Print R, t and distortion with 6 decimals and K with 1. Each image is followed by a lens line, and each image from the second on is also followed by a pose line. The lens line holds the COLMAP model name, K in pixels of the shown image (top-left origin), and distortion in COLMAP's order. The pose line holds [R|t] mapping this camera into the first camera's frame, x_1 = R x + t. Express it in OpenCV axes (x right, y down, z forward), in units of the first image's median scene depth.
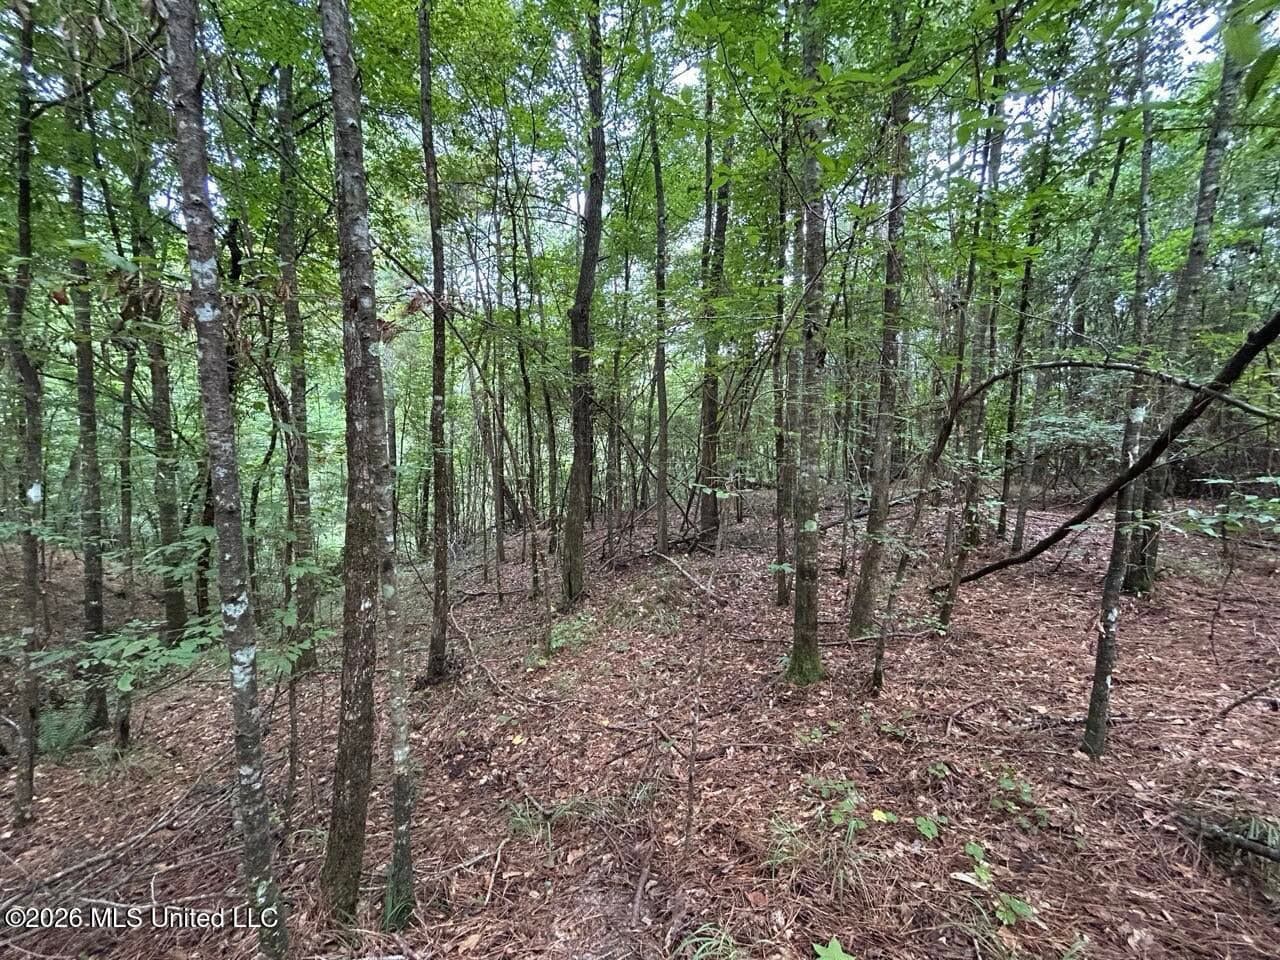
lens RADIAL K [[516.7, 0, 640.9], [0, 516.7, 478.6], [0, 0, 1]] dist [-0.000589, 0.000536]
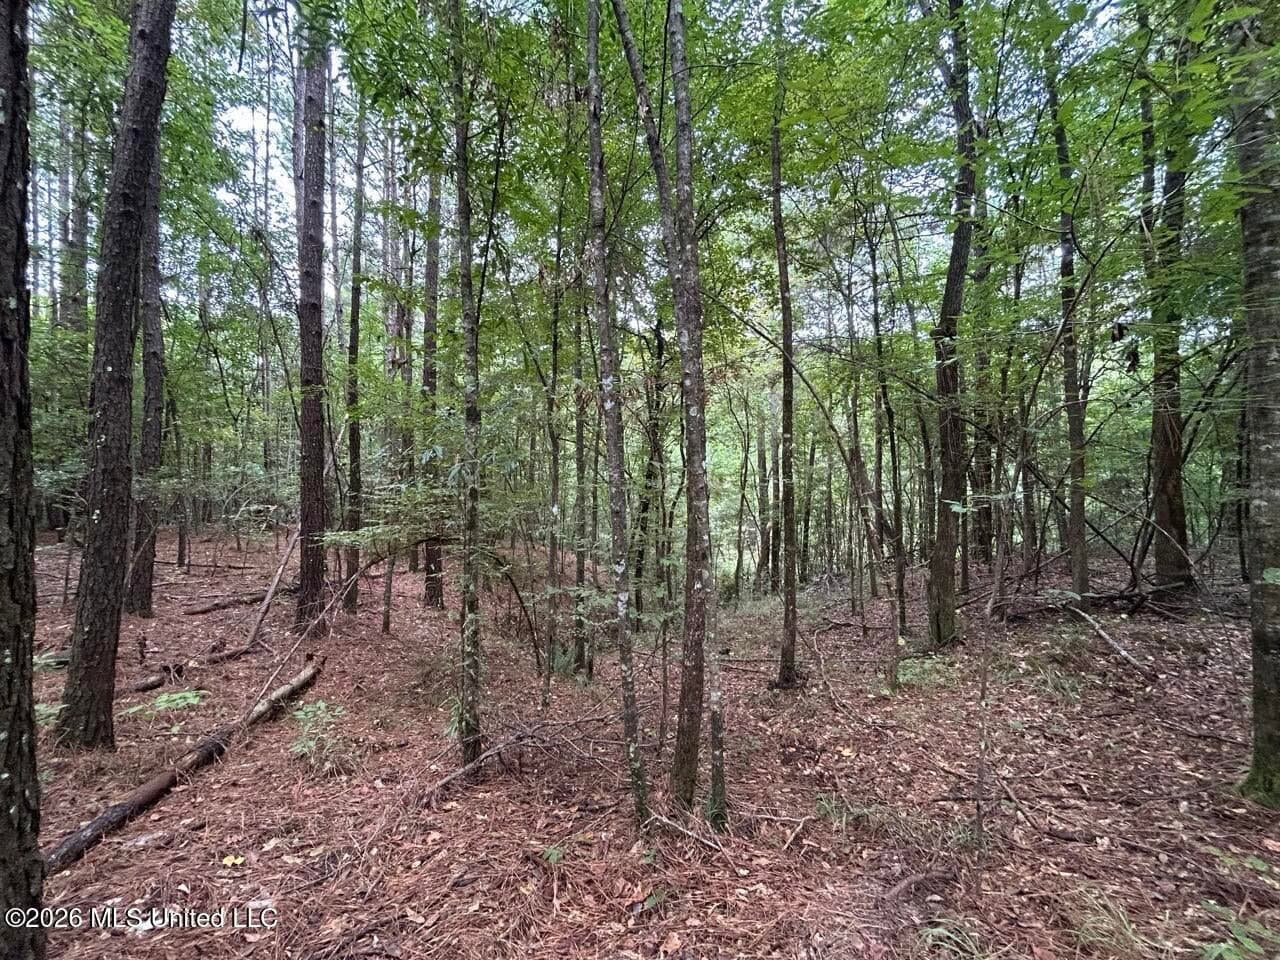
lens RADIAL K [[516.7, 0, 639.7], [0, 516.7, 483.1], [0, 0, 1]] dist [-0.000589, 0.000536]
pose [[0.755126, -0.019104, -0.655301, 0.128999], [-0.018256, 0.998575, -0.050148, 0.015645], [0.655325, 0.049831, 0.753701, -0.088527]]
